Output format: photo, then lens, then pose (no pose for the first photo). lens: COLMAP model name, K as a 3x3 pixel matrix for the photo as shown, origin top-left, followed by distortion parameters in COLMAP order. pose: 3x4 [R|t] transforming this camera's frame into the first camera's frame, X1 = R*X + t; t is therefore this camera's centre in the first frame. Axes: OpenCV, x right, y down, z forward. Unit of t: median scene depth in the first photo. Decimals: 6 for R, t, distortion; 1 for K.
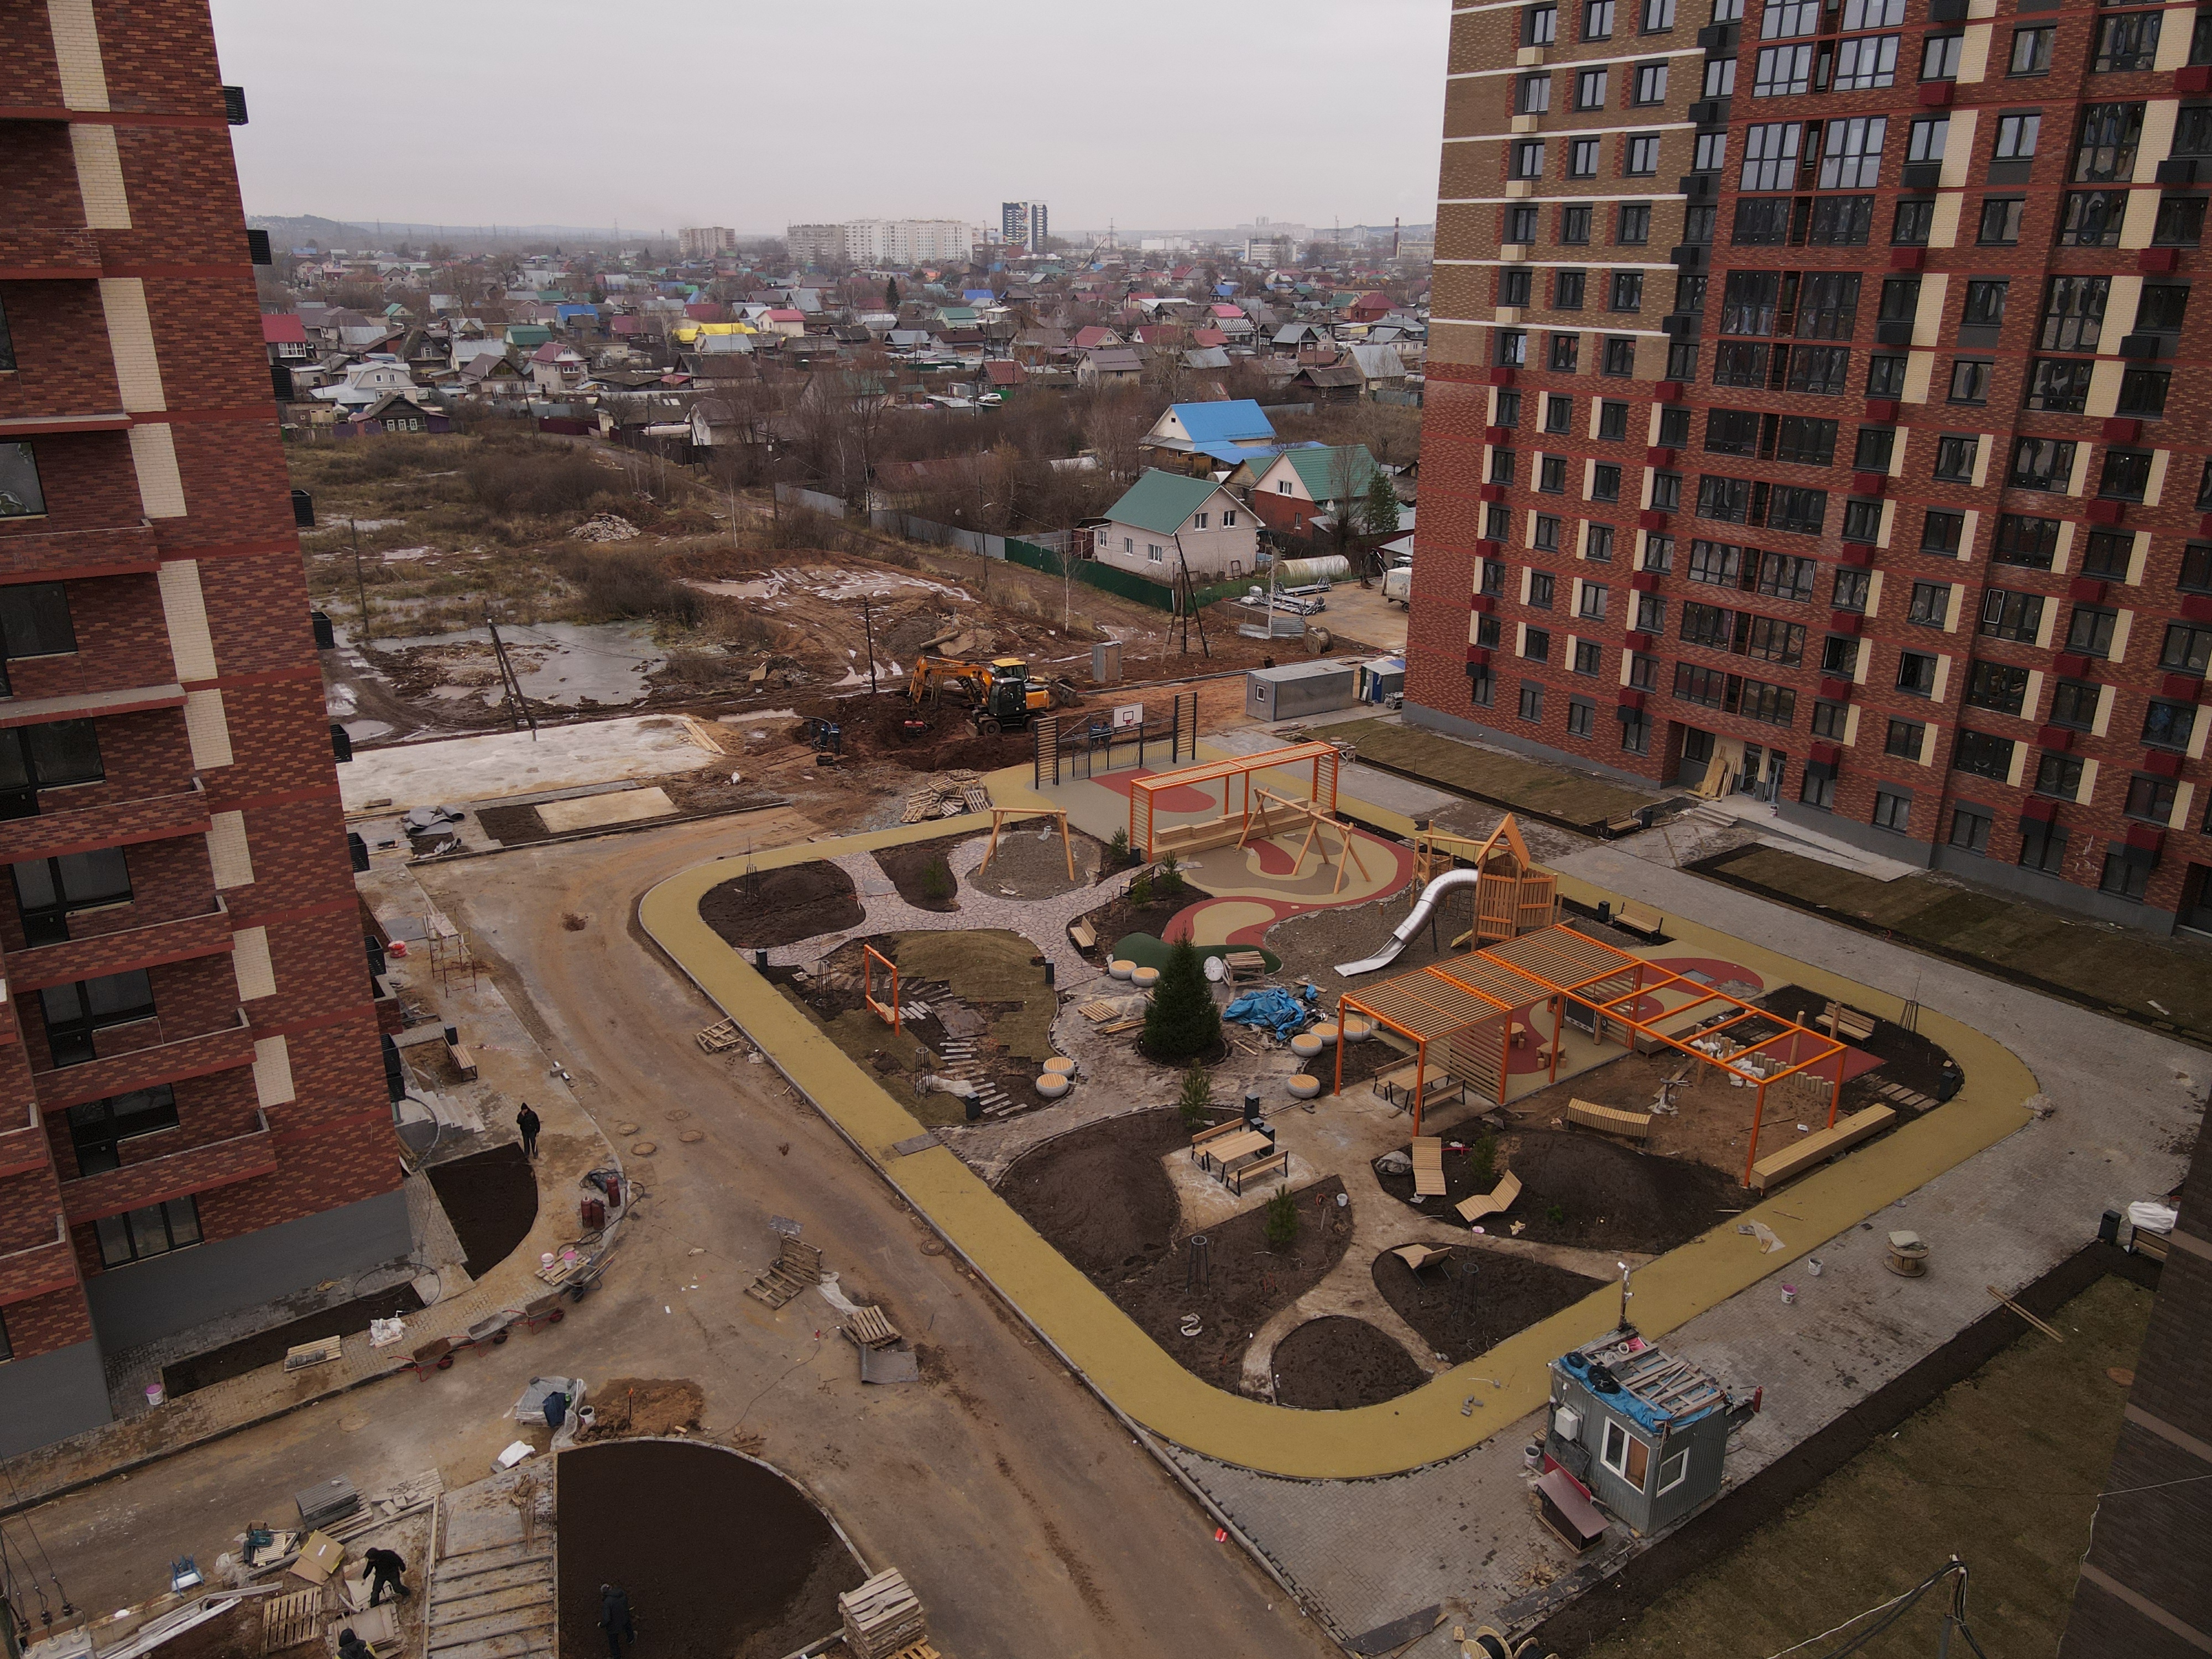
lens RADIAL K [[1607.3, 0, 1105.3], [0, 1607.3, 828.2], [0, 0, 1]] dist [0.007670, 0.001540]
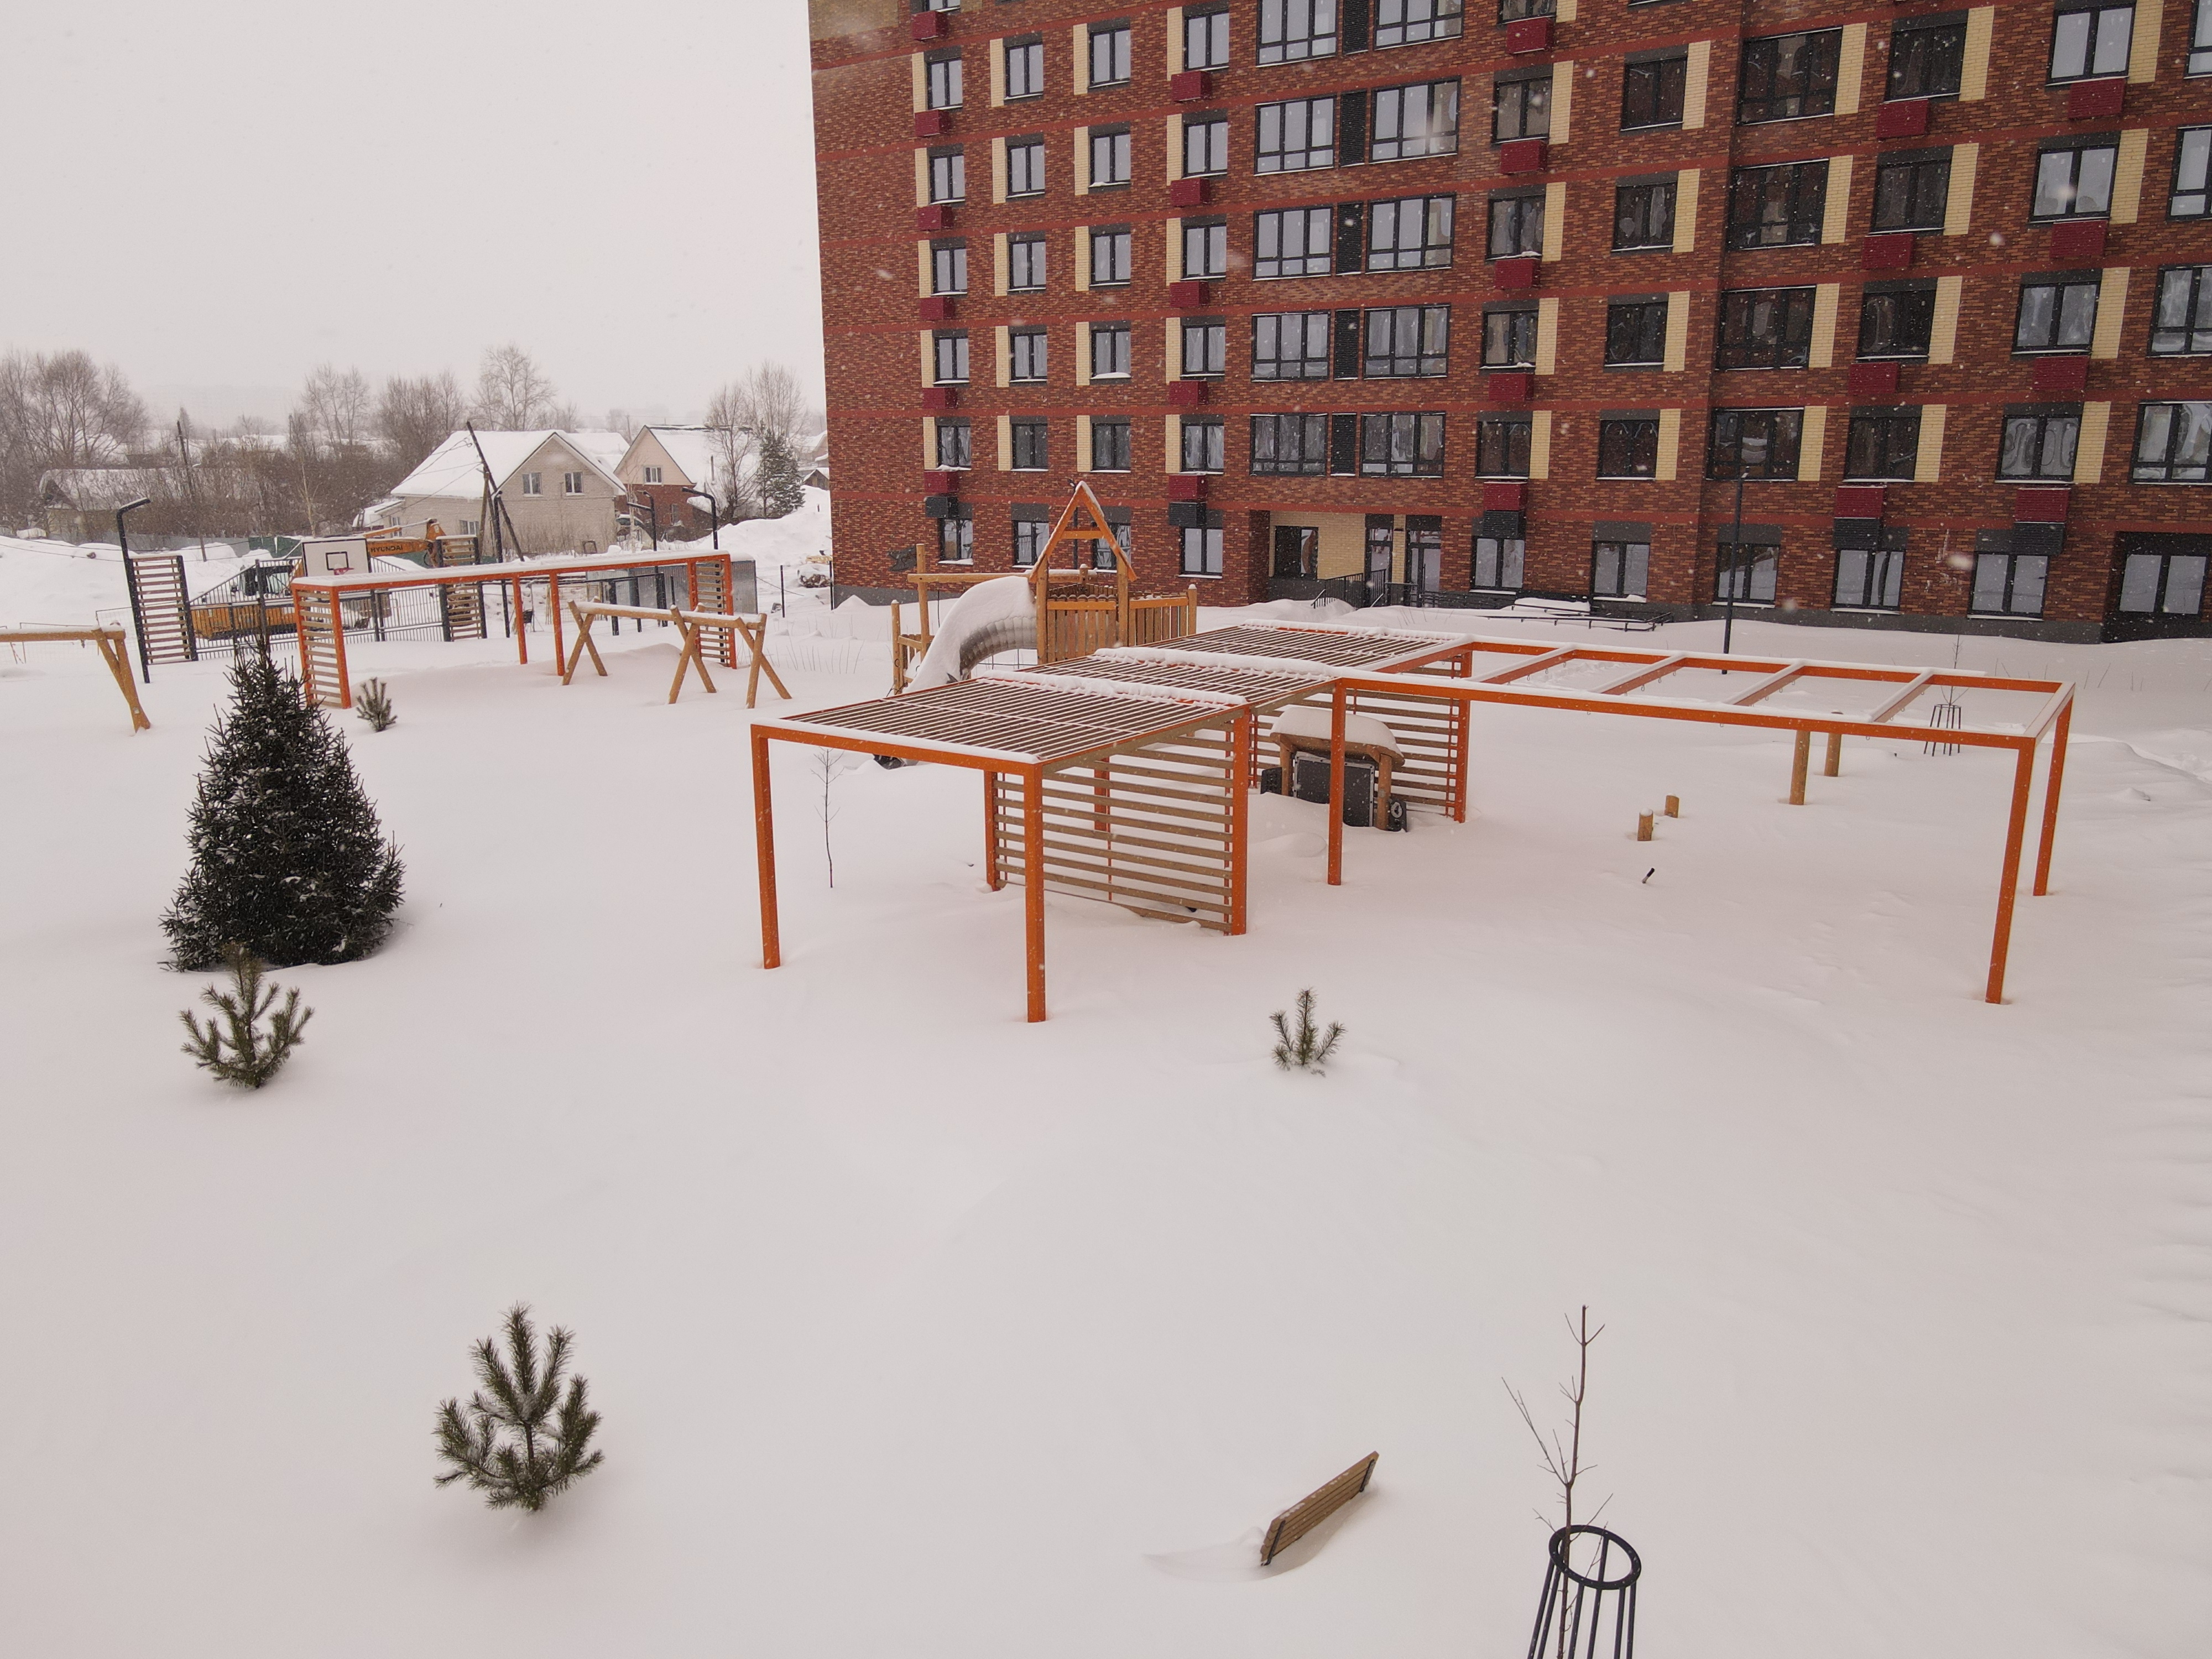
lens RADIAL K [[1607.3, 0, 1105.1], [0, 1607.3, 831.1], [0, 0, 1]] dist [0.007670, 0.001540]
pose [[0.934598, -0.093281, 0.343257, 0.075361], [0.130204, 0.987743, -0.086089, 0.125387], [-0.331019, 0.125152, 0.935288, 0.510034]]
